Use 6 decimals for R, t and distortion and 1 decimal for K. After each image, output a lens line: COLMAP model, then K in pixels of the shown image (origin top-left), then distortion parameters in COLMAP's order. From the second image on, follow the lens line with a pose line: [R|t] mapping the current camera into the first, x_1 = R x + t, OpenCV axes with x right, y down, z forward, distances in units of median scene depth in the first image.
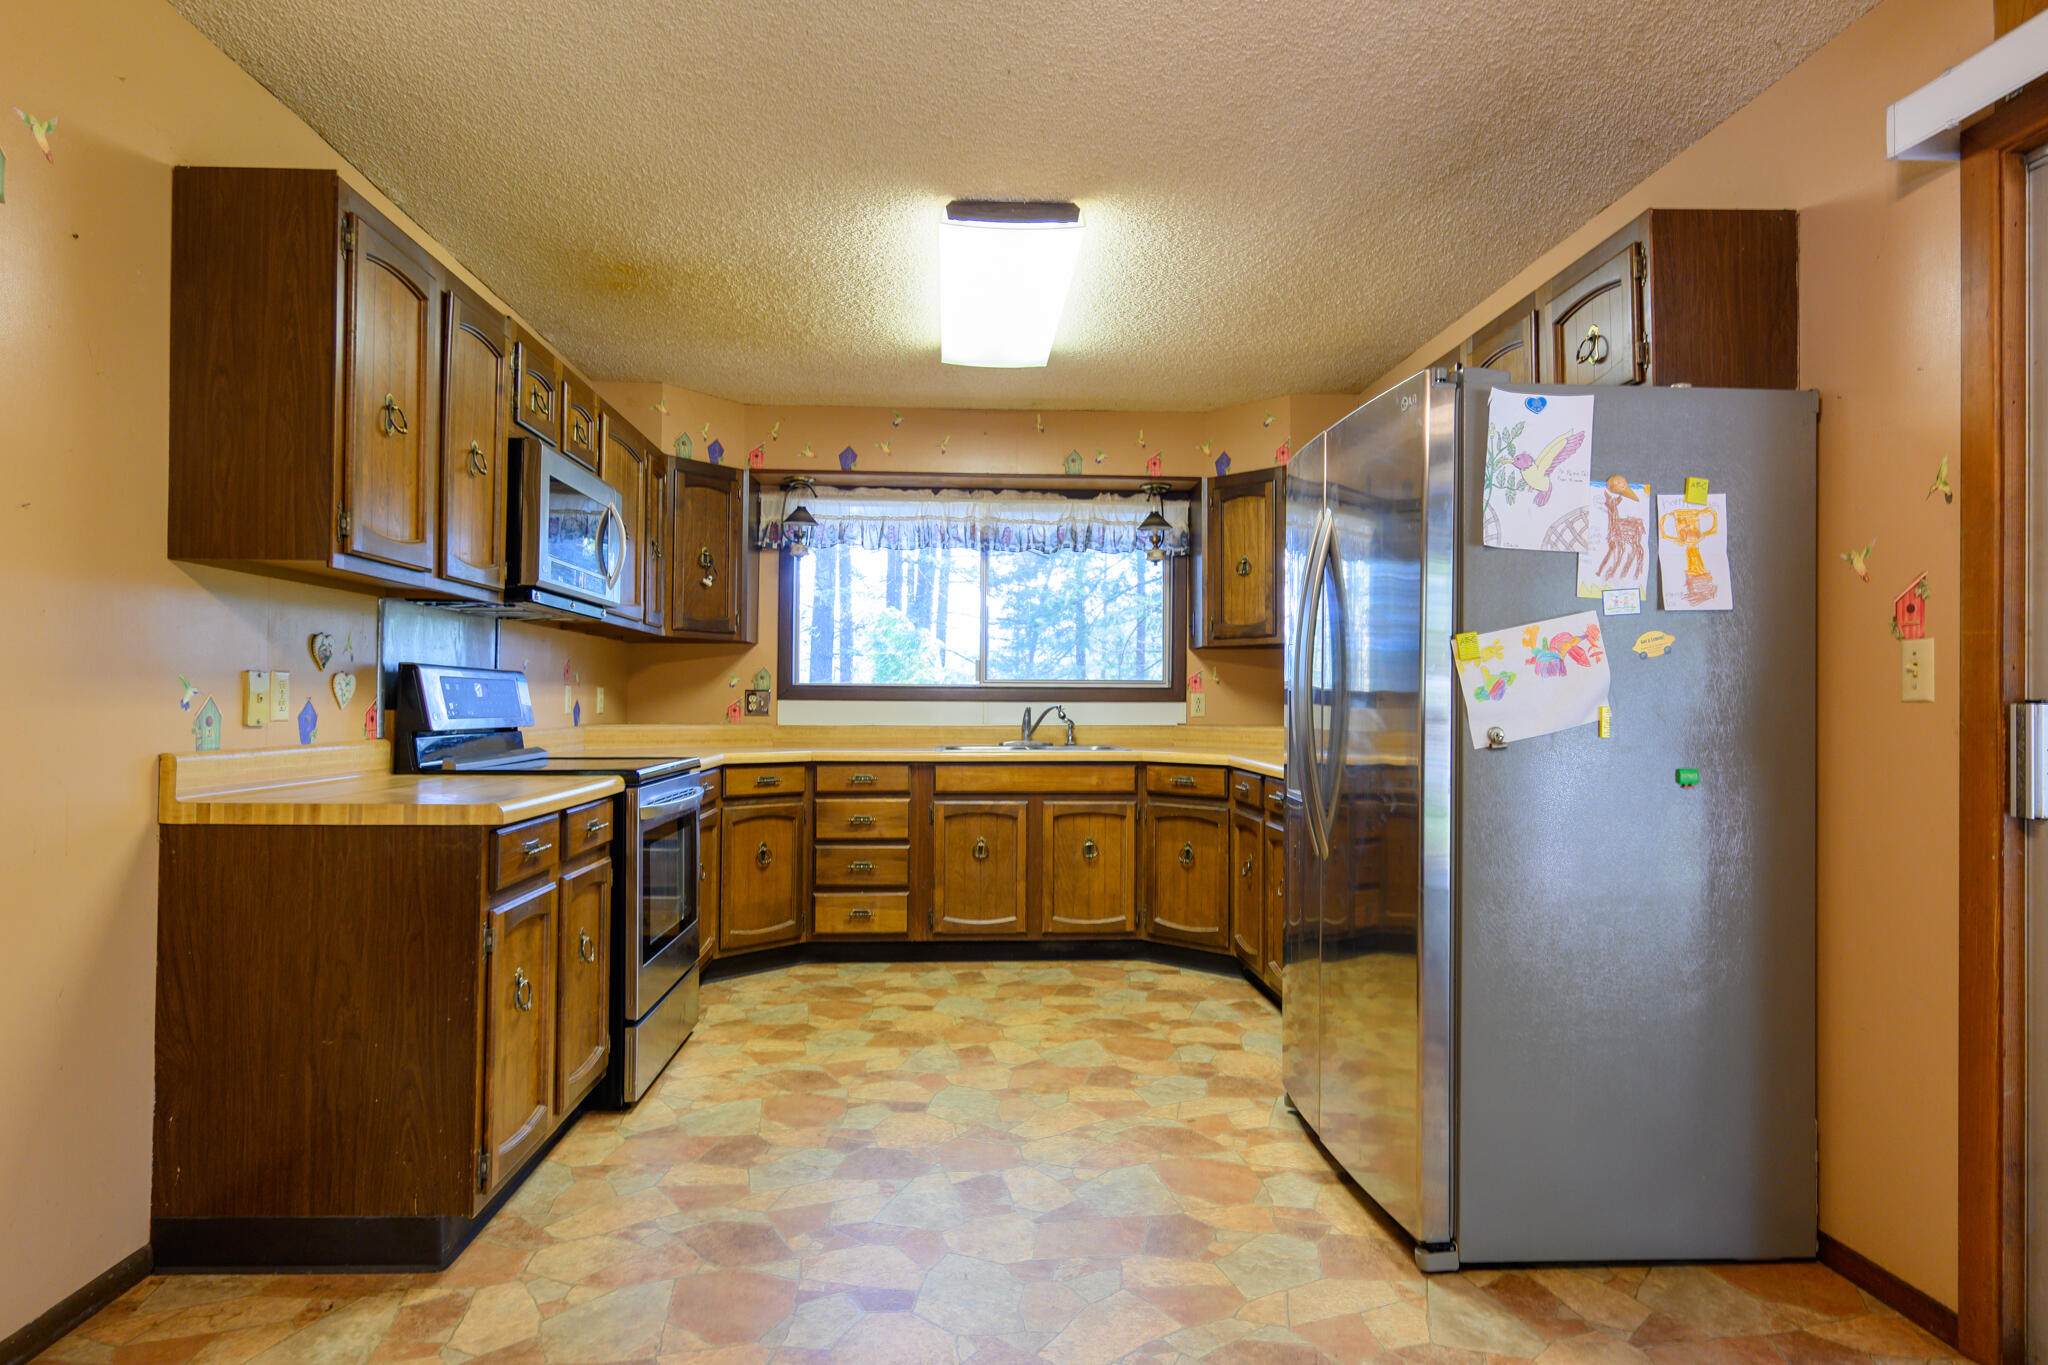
lens RADIAL K [[1124.8, 0, 1024.0], [0, 1124.8, 682.5], [0, 0, 1]] dist [-0.002142, -0.001163]
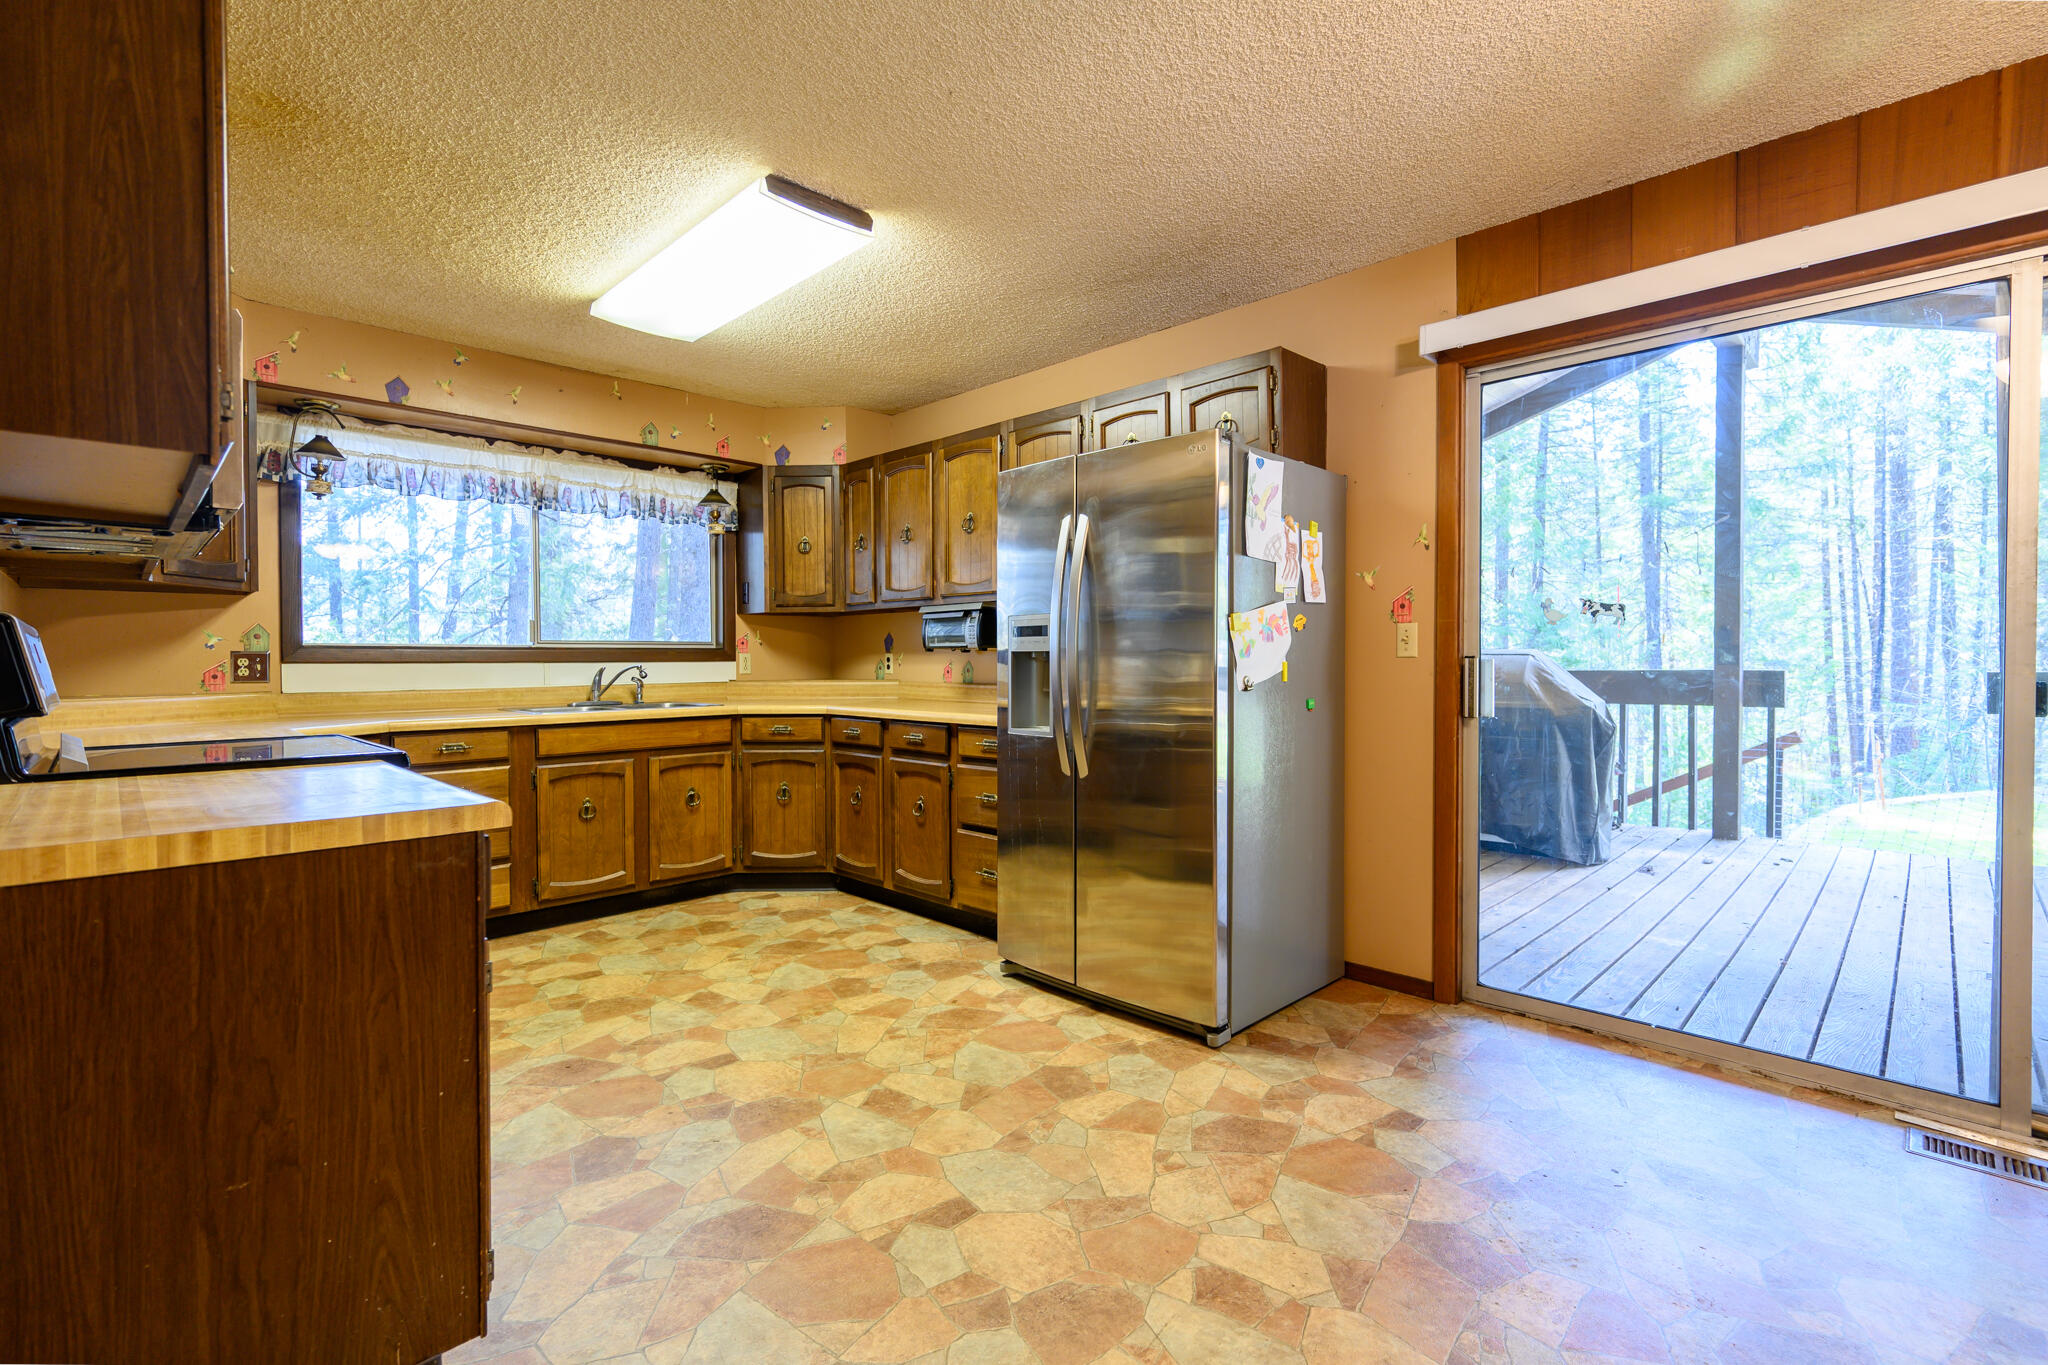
lens RADIAL K [[912.2, 0, 1025.3], [0, 912.2, 672.6], [0, 0, 1]] dist [0.000778, 0.000042]
pose [[0.745720, -0.017778, 0.666022, -0.292662], [-0.003586, 0.999522, 0.030695, -0.000569], [-0.666249, -0.025278, 0.745301, 0.138379]]
